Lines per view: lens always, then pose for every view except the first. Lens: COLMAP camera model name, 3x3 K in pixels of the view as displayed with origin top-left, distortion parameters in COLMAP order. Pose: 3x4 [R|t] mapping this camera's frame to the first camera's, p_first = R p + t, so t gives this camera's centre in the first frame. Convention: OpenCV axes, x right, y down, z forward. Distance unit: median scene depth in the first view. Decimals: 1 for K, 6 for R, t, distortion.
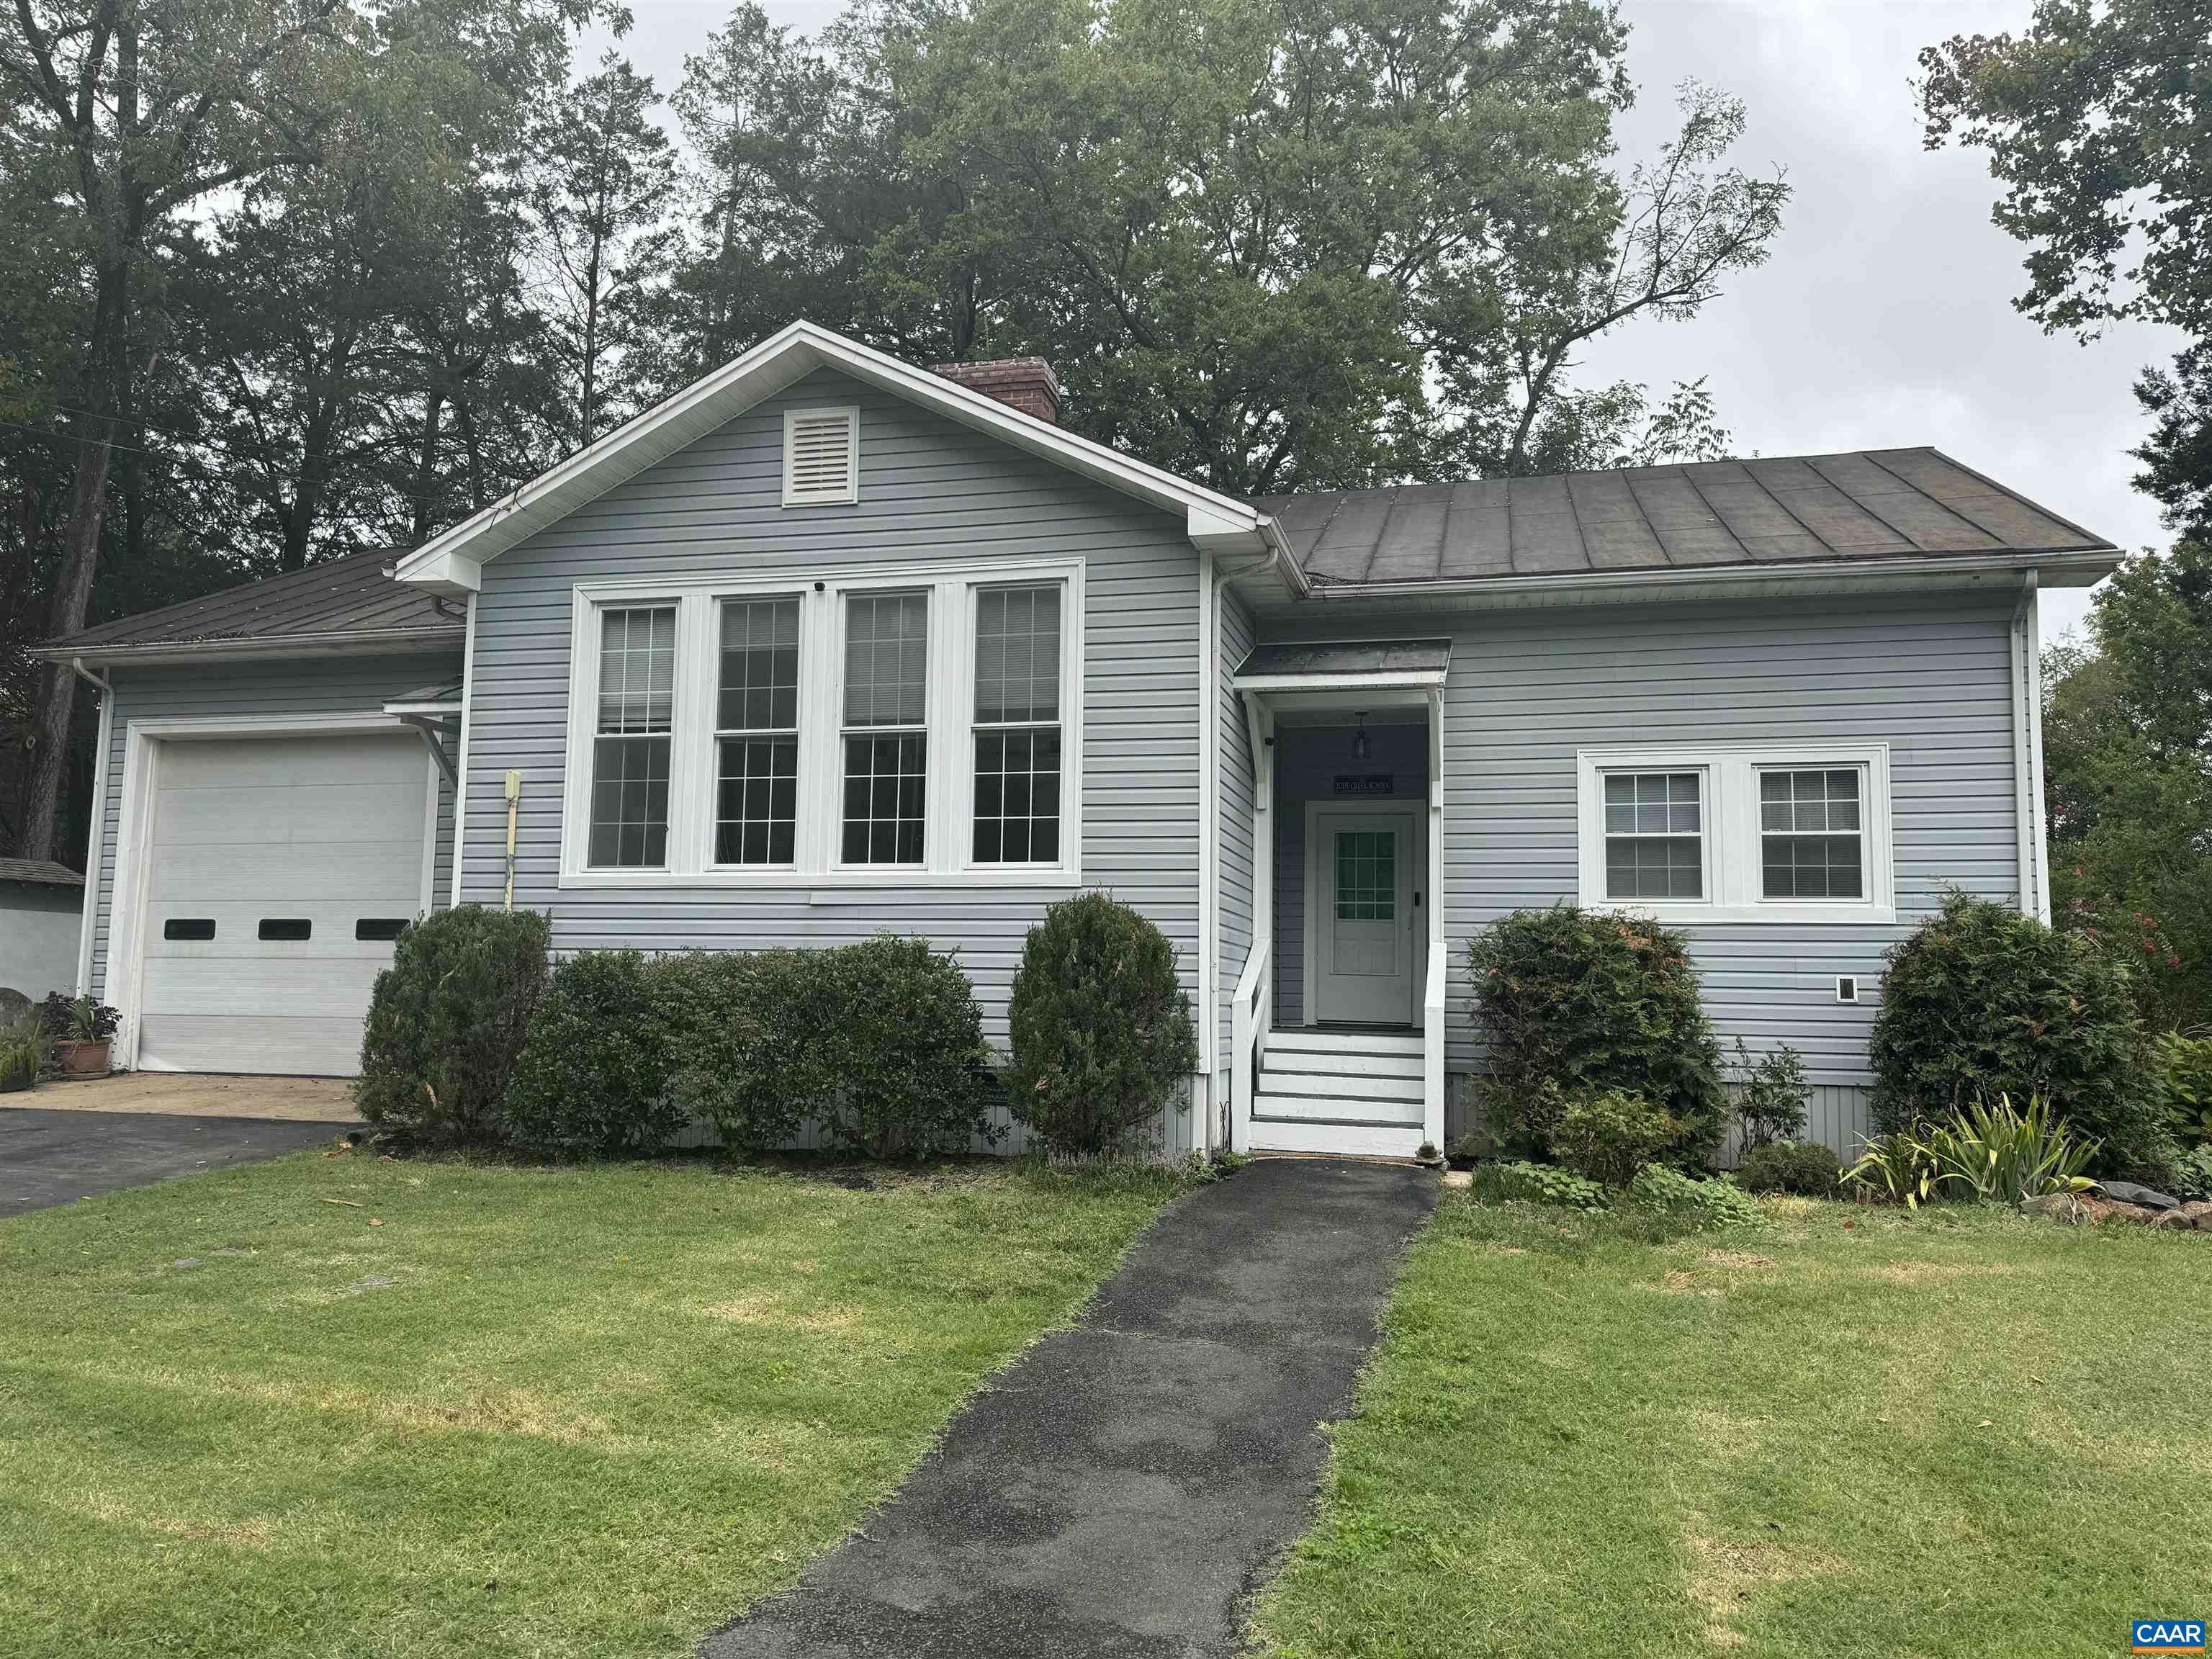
lens RADIAL K [[1551.8, 0, 1116.7], [0, 1551.8, 837.7], [0, 0, 1]] dist [0.067793, -0.070149]
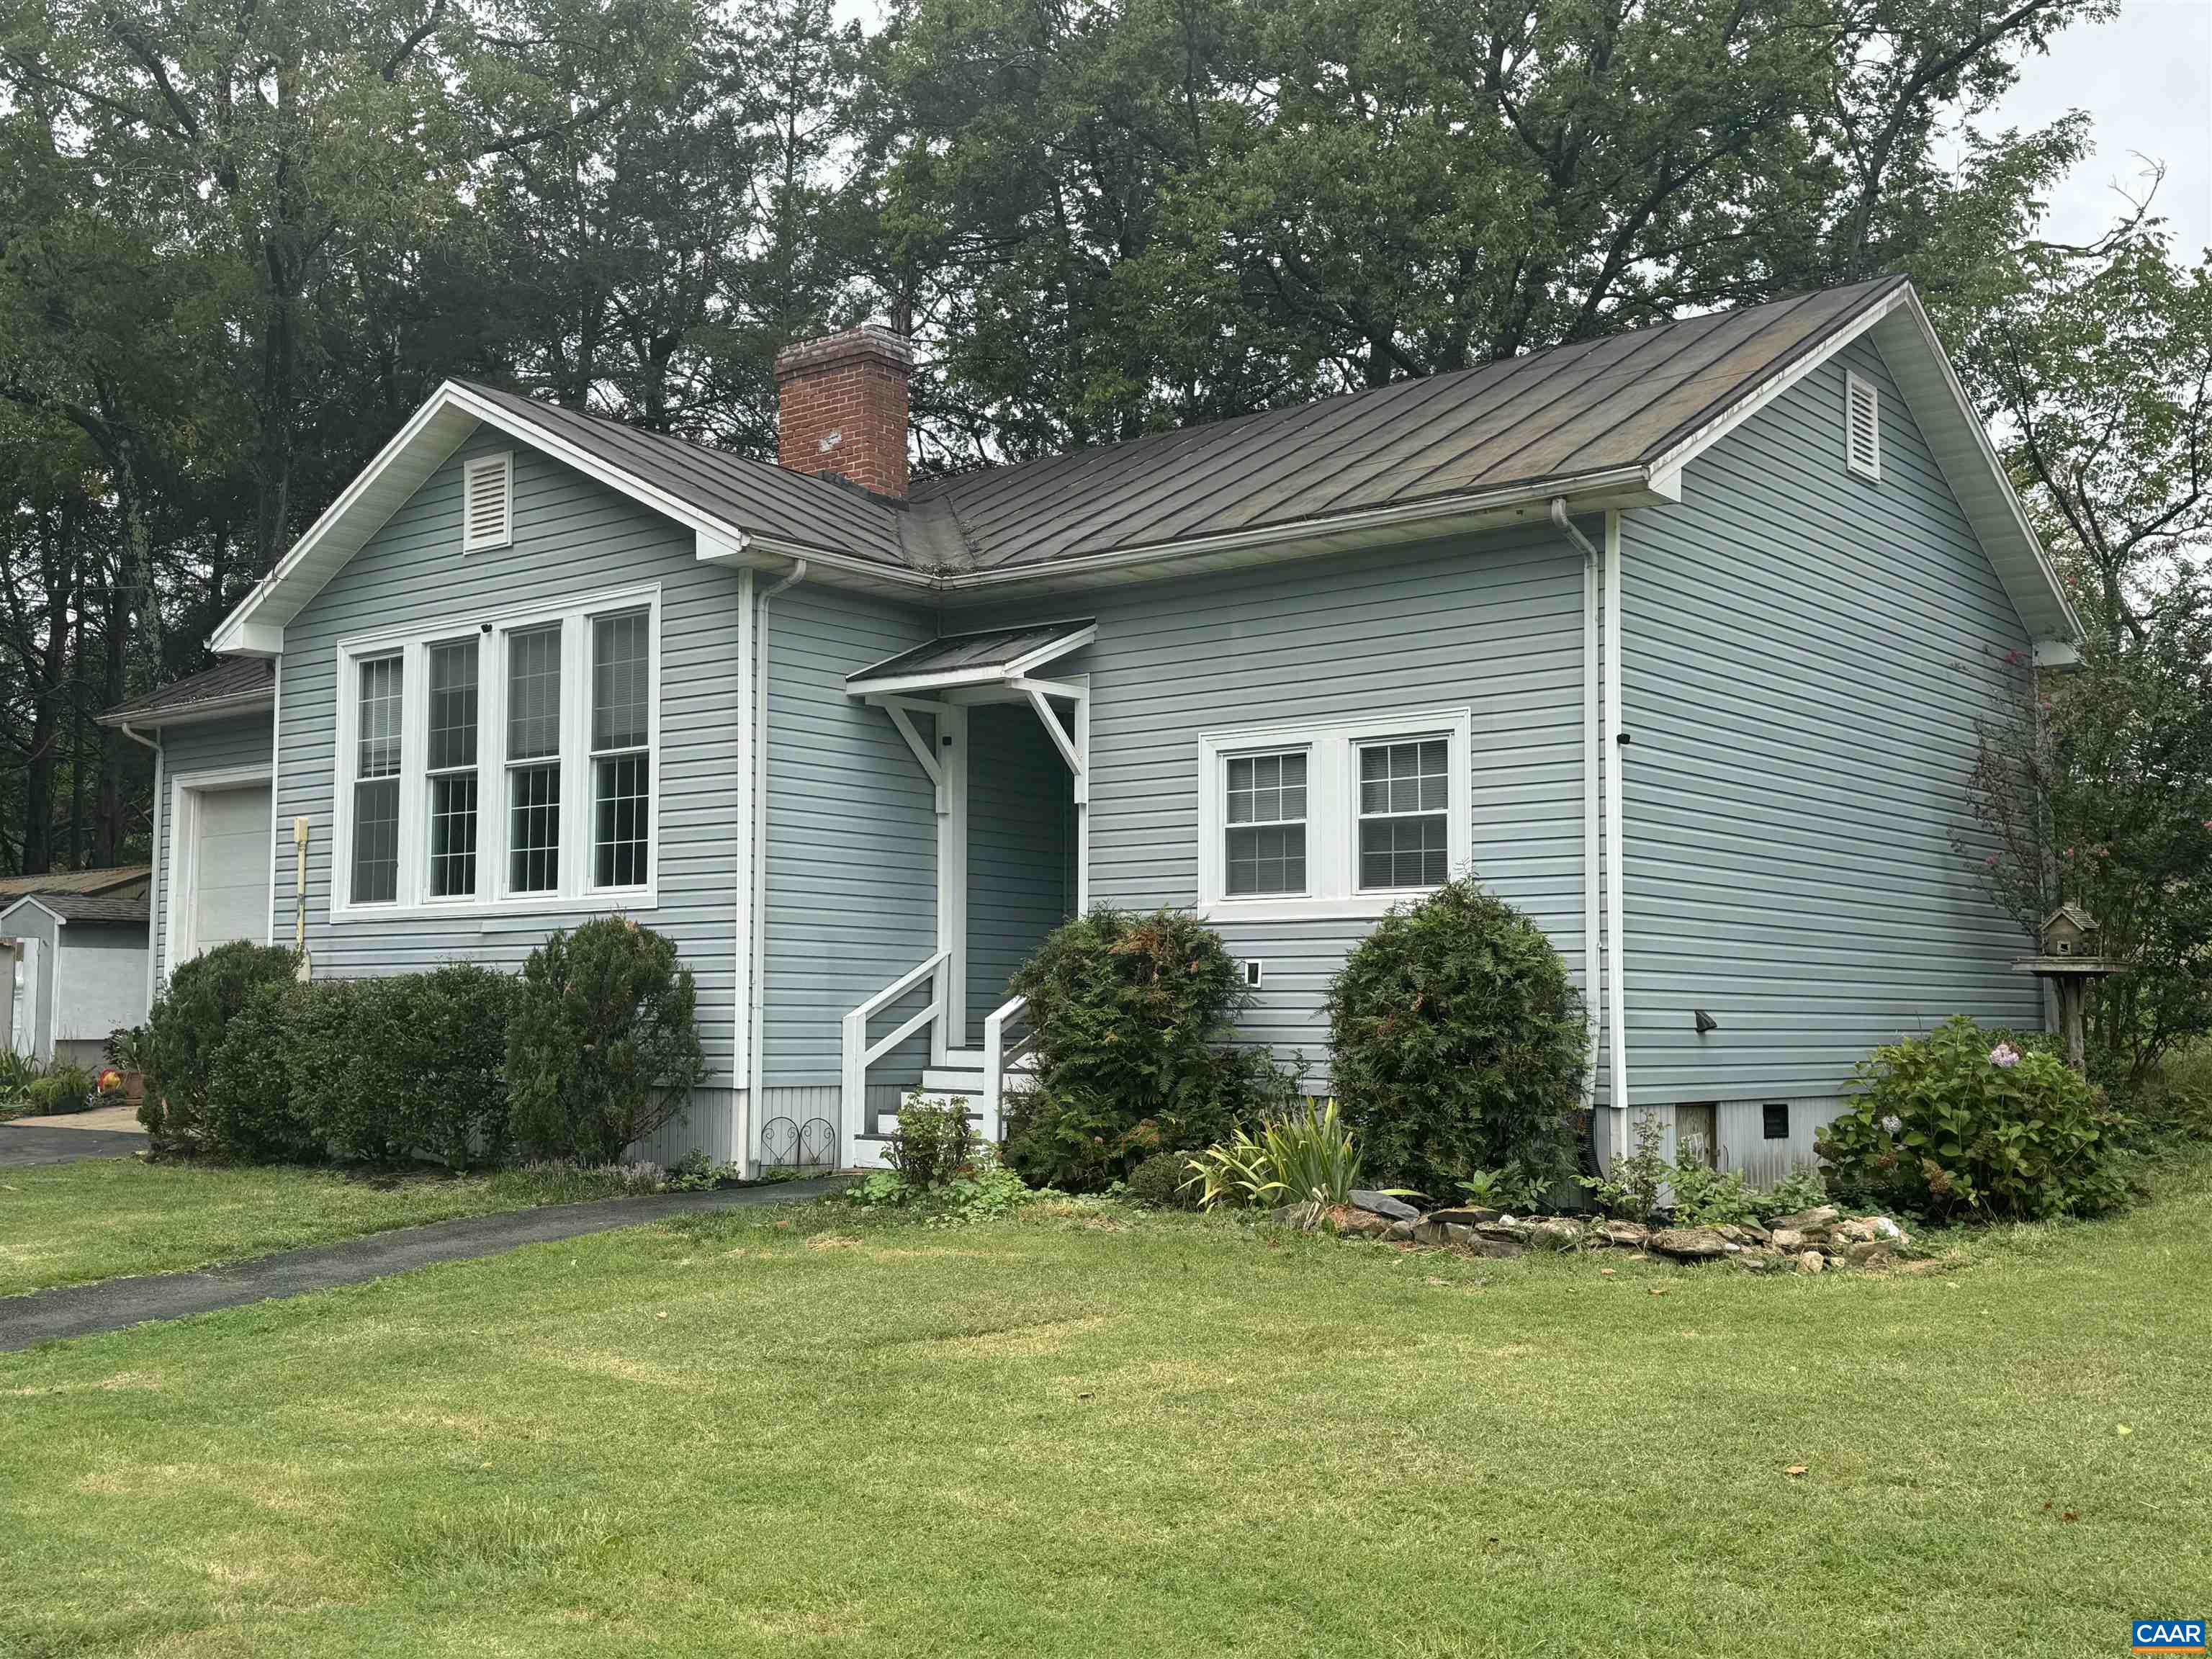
lens RADIAL K [[2253.5, 0, 1110.2], [0, 2253.5, 832.5], [0, 0, 1]] dist [0.160731, -0.299904]
pose [[0.906506, -0.048967, -0.419343, 0.813402], [0.054679, 0.998503, 0.001606, -0.003790], [0.418636, -0.024385, 0.907827, -0.216024]]
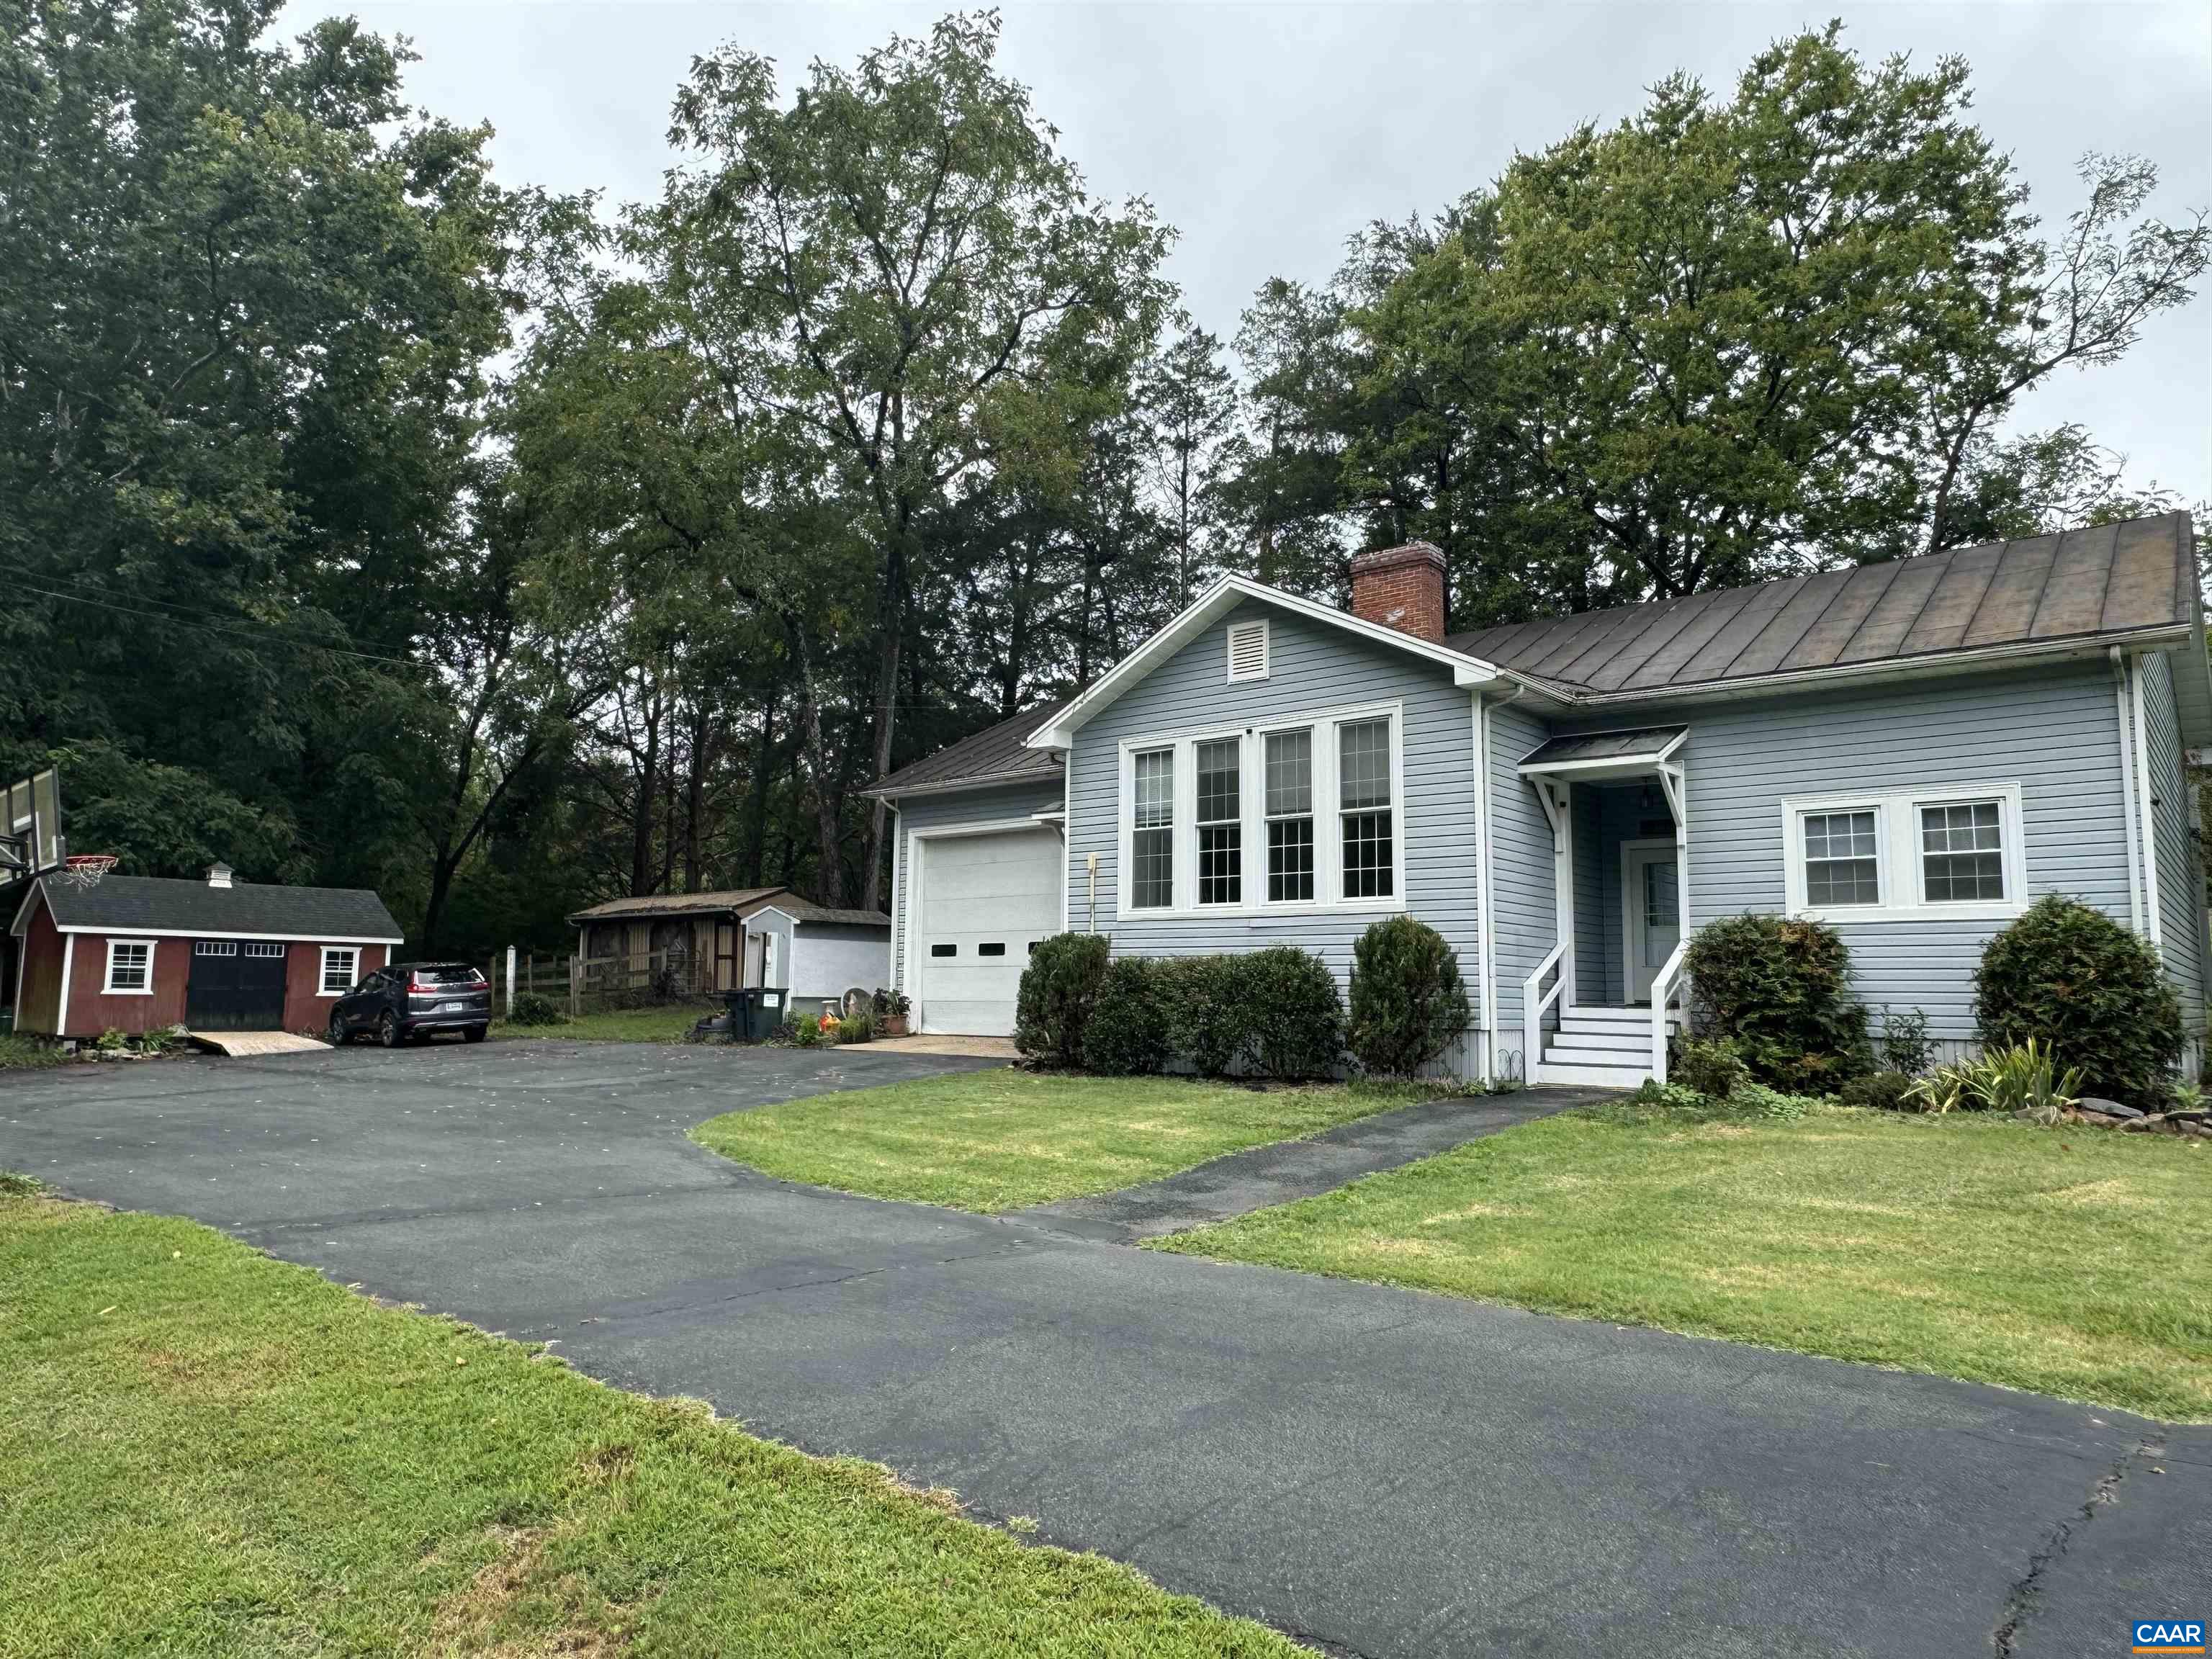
lens RADIAL K [[1416.1, 0, 1106.0], [0, 1416.1, 829.5], [0, 0, 1]] dist [-0.005060, -0.002675]
pose [[0.902148, -0.056793, -0.427671, 0.296713], [0.046295, 0.998317, -0.034915, -0.013852], [0.428935, 0.011699, 0.903260, -0.393989]]
